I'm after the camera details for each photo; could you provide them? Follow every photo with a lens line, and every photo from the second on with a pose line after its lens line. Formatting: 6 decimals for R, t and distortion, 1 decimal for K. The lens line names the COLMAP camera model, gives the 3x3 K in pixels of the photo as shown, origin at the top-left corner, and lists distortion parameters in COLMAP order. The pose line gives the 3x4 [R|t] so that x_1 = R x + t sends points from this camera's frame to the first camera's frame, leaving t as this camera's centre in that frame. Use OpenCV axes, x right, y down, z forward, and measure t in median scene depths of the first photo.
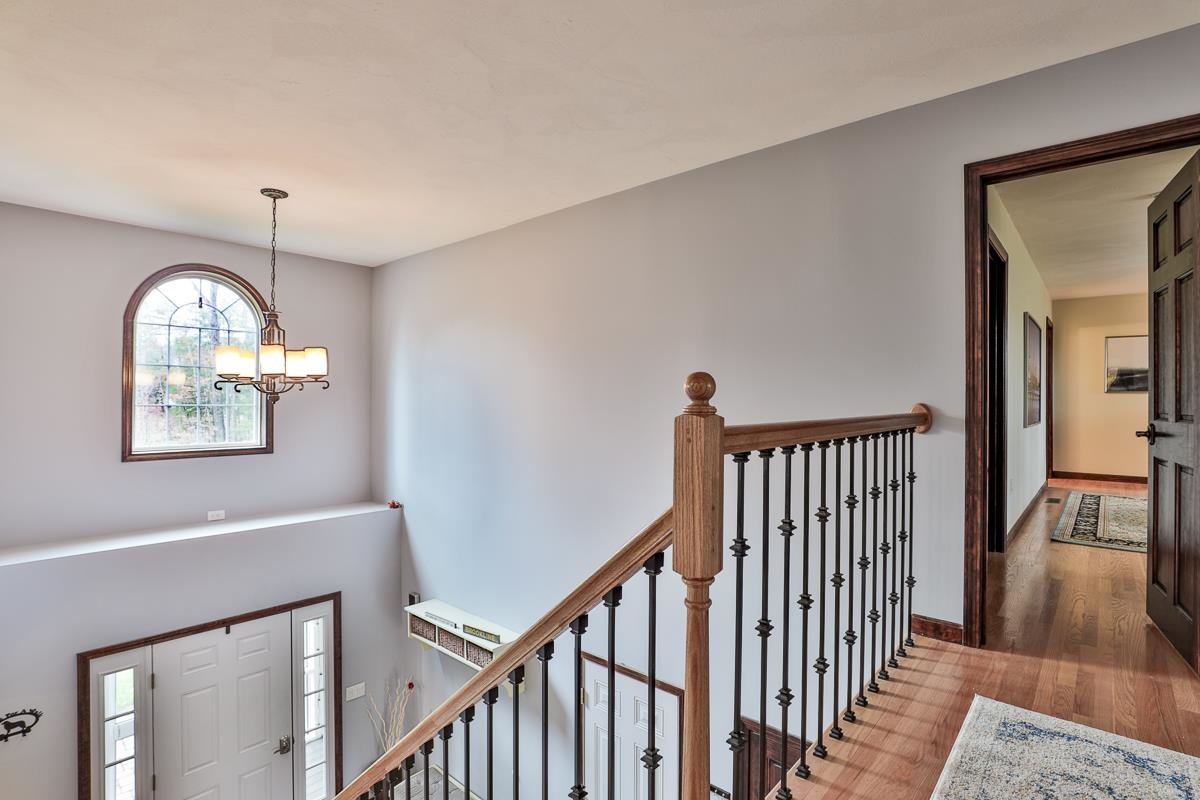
lens RADIAL K [[560.6, 0, 598.4], [0, 560.6, 395.4], [0, 0, 1]] dist [-0.014163, -0.000150]
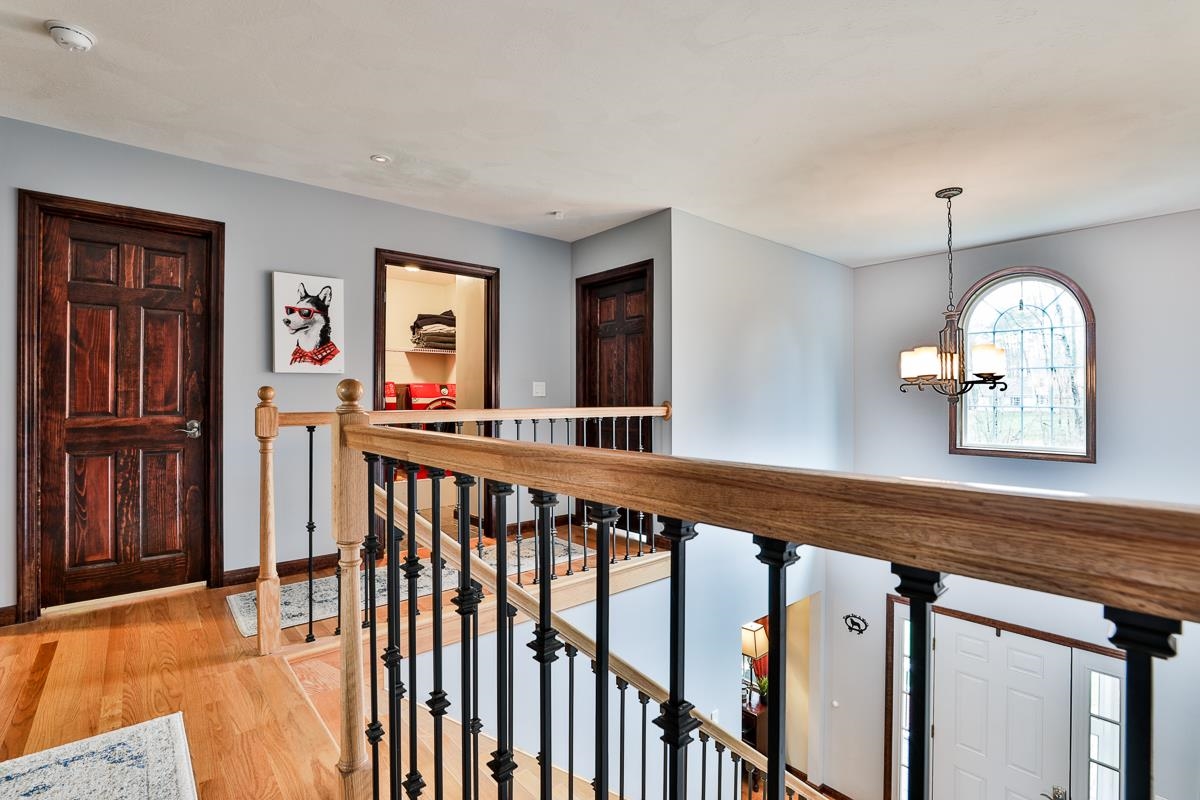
lens RADIAL K [[560.6, 0, 598.4], [0, 560.6, 399.2], [0, 0, 1]] dist [-0.014163, -0.000150]
pose [[-0.119160, 0.000454, -0.992875, 0.398955], [0.008962, 0.999960, -0.000619, -0.000176], [0.992835, -0.008972, -0.119159, 0.412876]]
